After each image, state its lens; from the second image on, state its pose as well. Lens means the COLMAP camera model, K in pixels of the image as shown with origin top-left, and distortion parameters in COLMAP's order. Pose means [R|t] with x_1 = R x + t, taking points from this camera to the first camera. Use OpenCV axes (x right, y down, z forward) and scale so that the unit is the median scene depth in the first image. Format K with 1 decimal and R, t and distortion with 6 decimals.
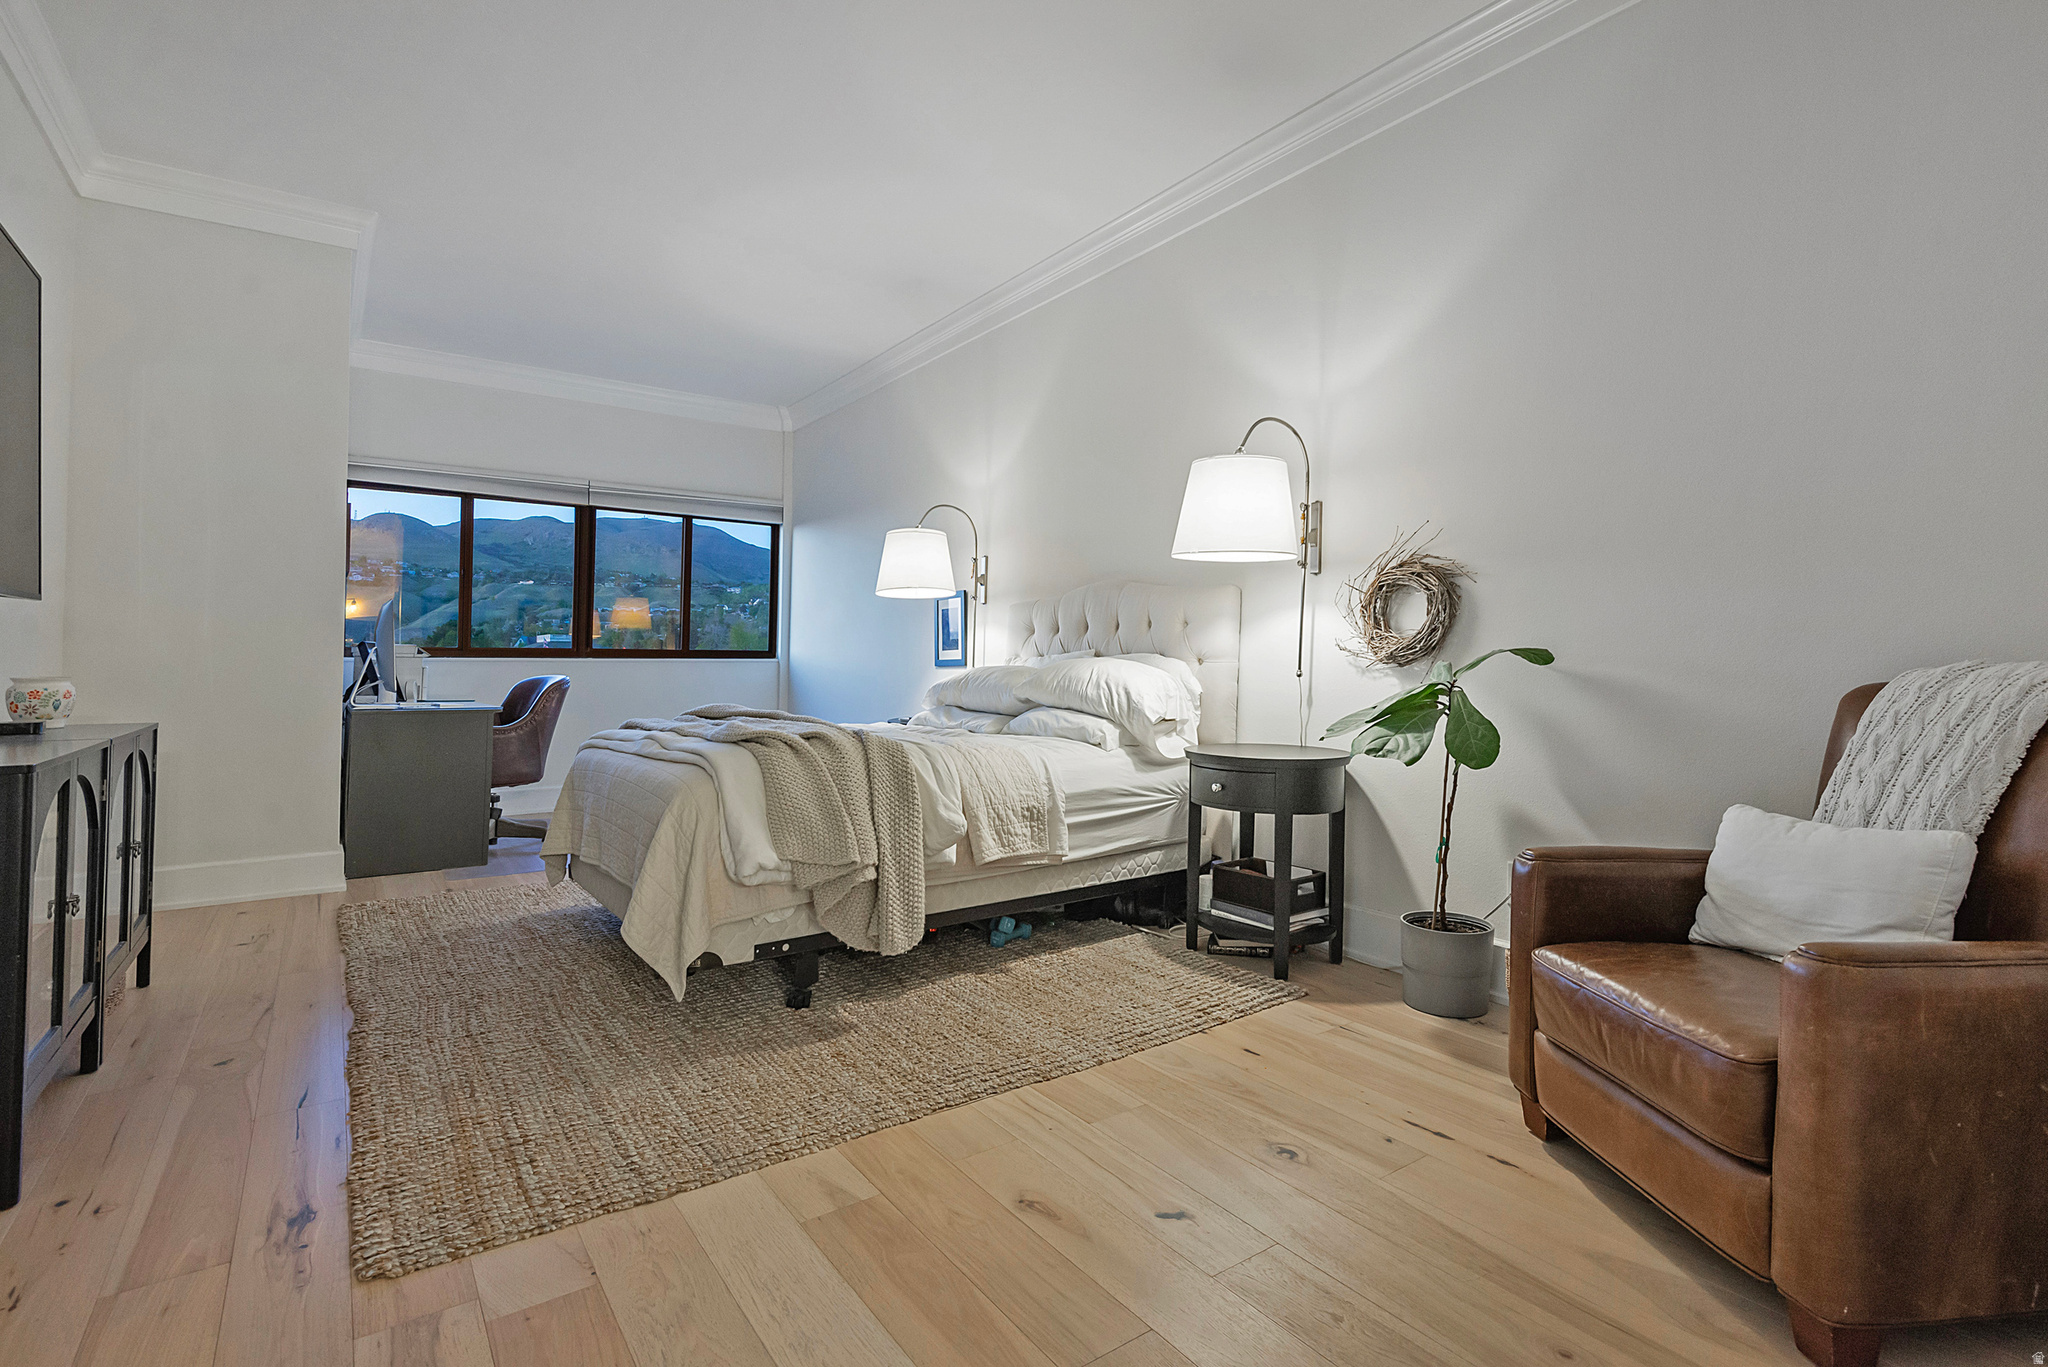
lens RADIAL K [[992.4, 0, 1040.8], [0, 992.4, 668.3], [0, 0, 1]] dist [-0.001082, -0.001173]
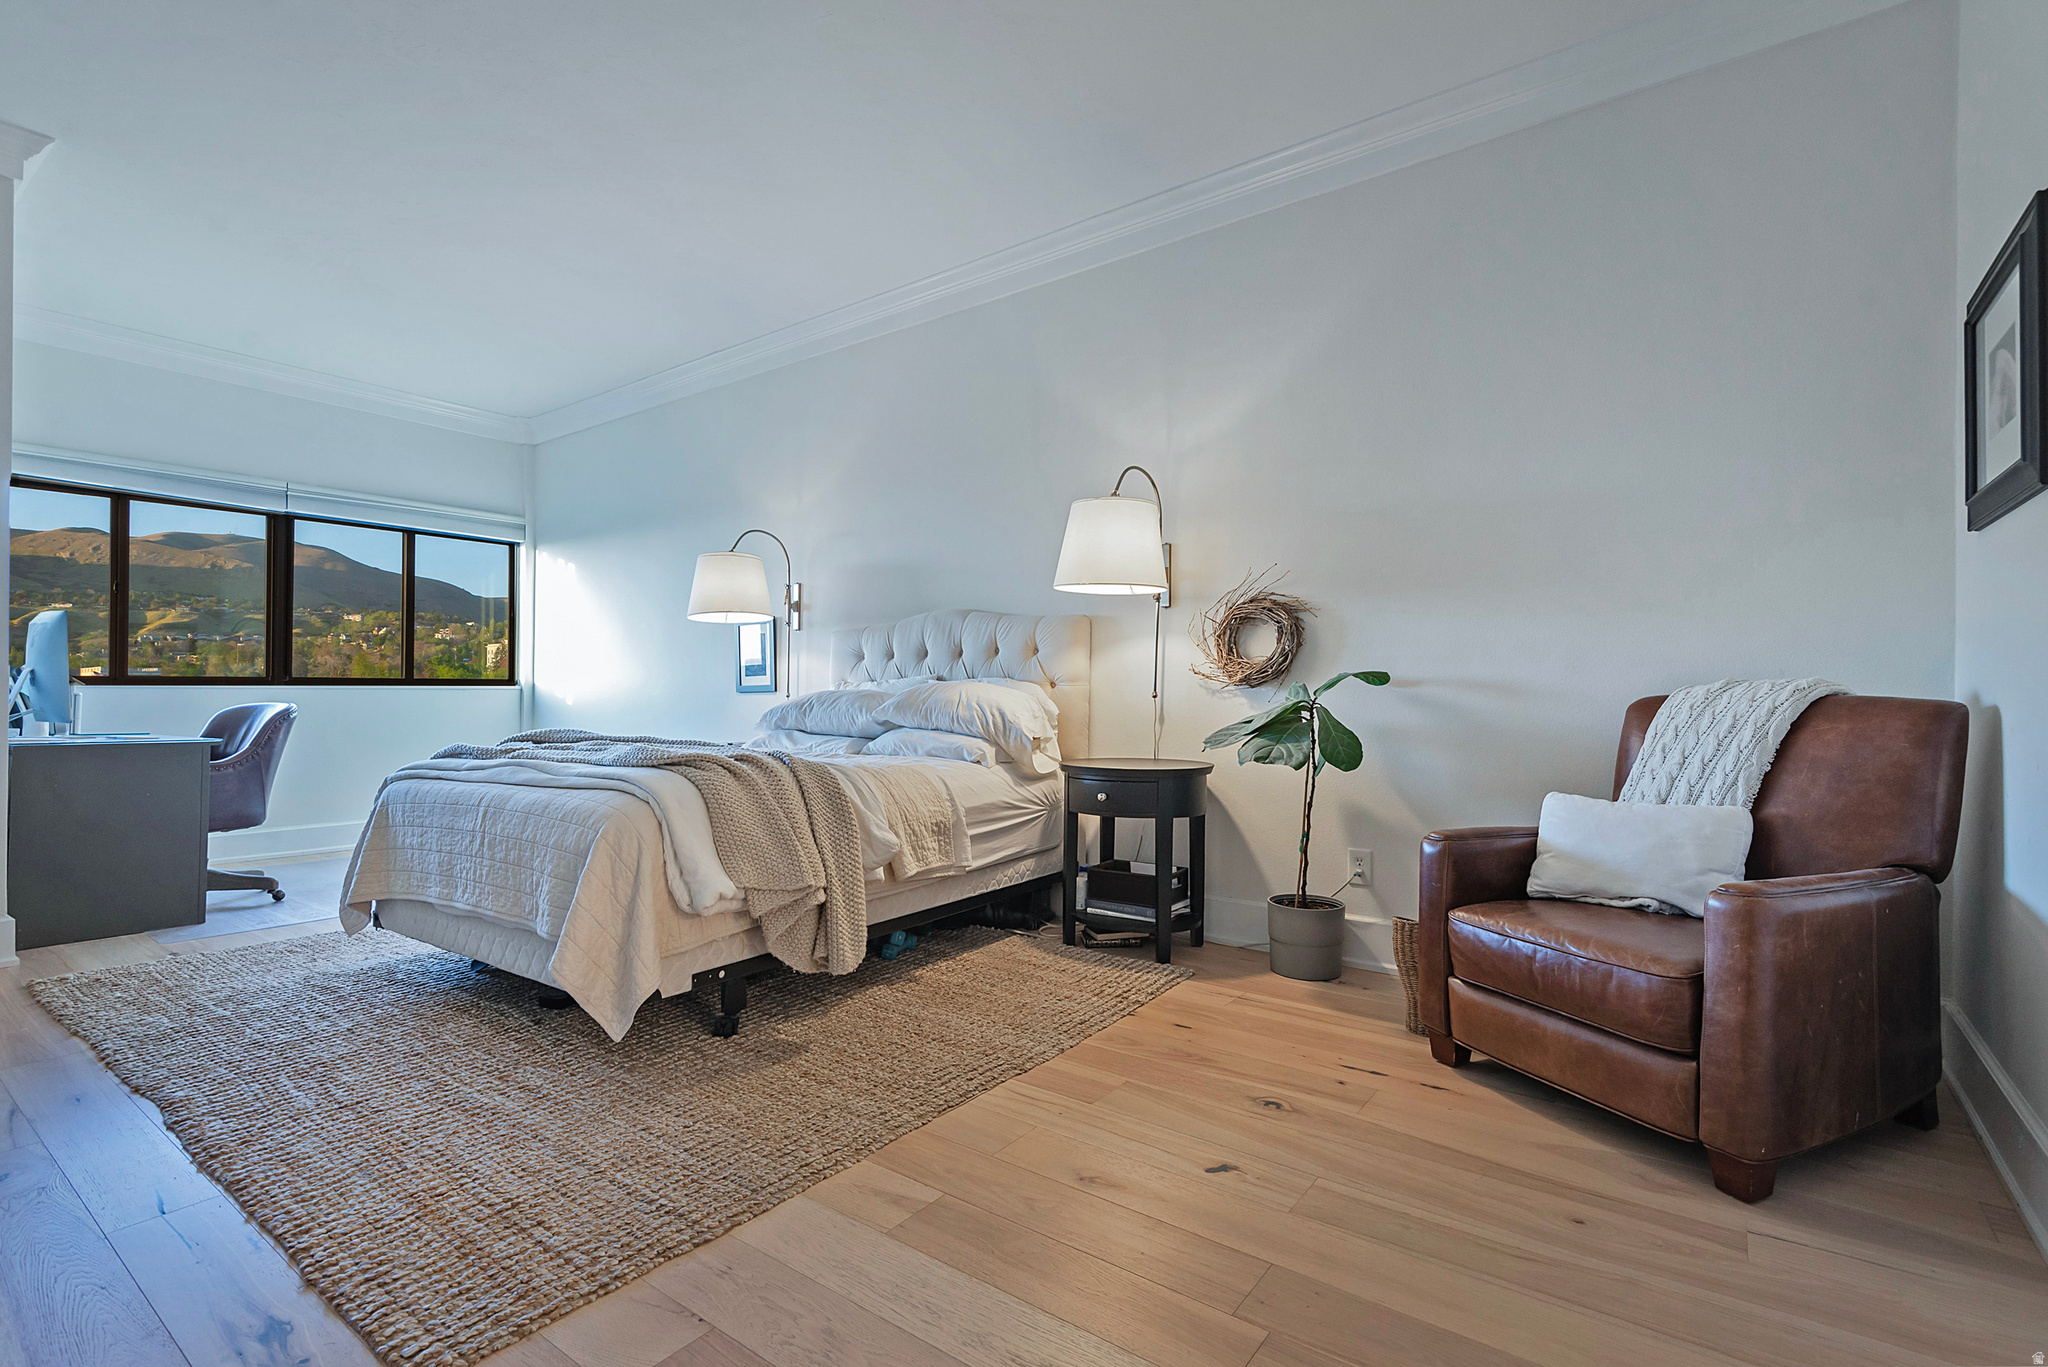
lens RADIAL K [[932.4, 0, 1012.2], [0, 932.4, 697.9], [0, 0, 1]] dist [-0.002419, -0.000674]
pose [[0.956344, -0.004925, 0.292203, -0.229472], [0.004989, 0.999987, 0.000525, 0.008128], [-0.292202, 0.000955, 0.956356, 0.031838]]
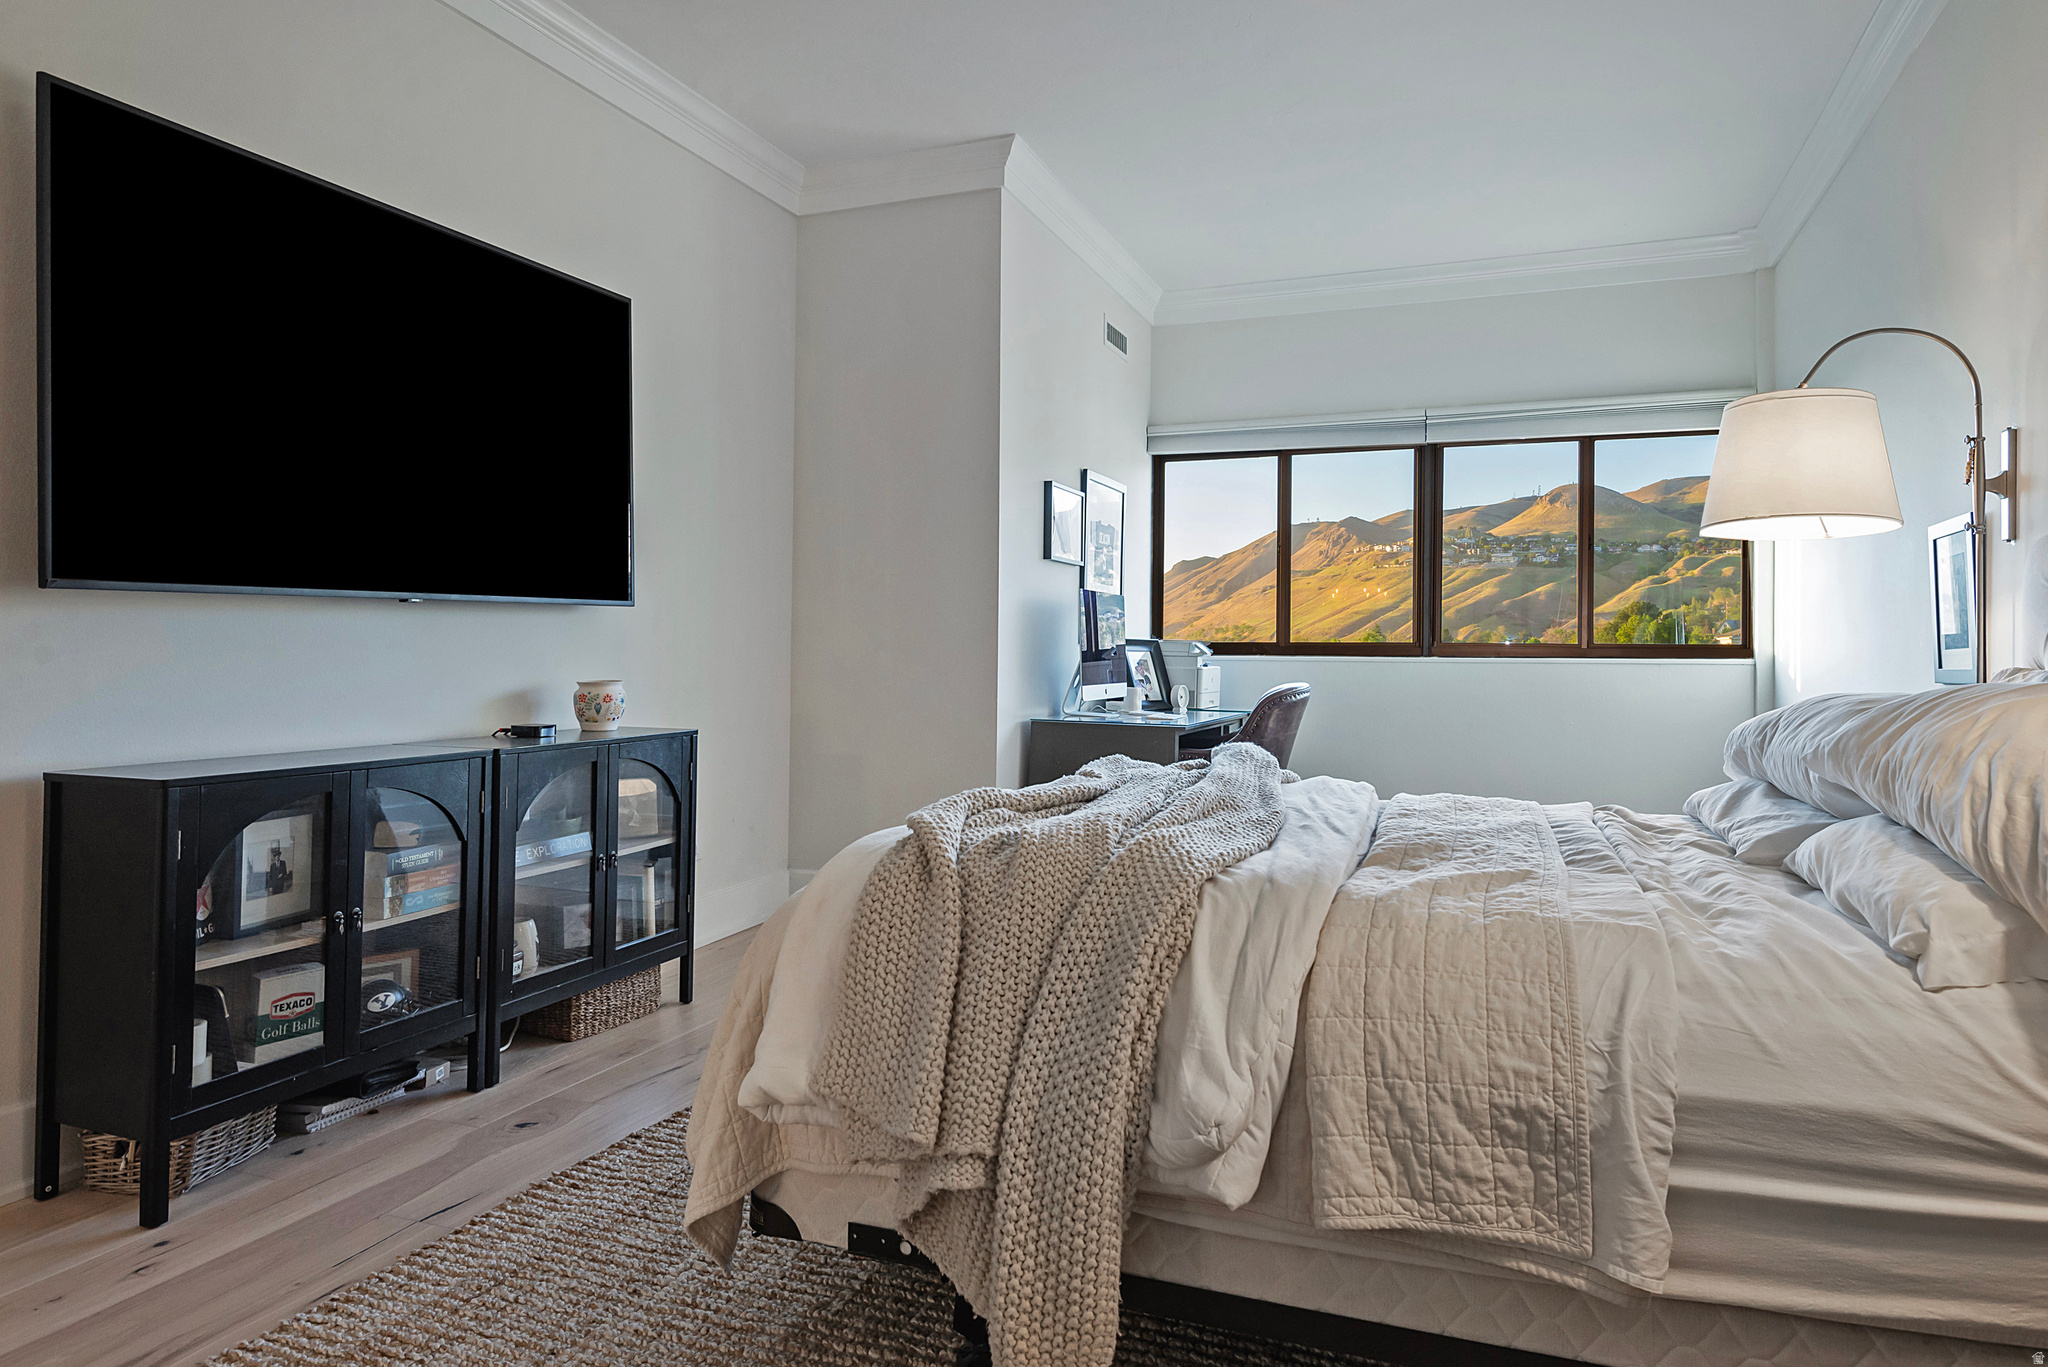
lens RADIAL K [[1237.4, 0, 1004.4], [0, 1237.4, 663.1], [0, 0, 1]] dist [0.008256, -0.002088]
pose [[0.565165, 0.012307, -0.824886, 0.253706], [-0.010888, 0.999913, 0.007459, -0.021490], [0.824906, 0.004765, 0.565250, 0.609448]]
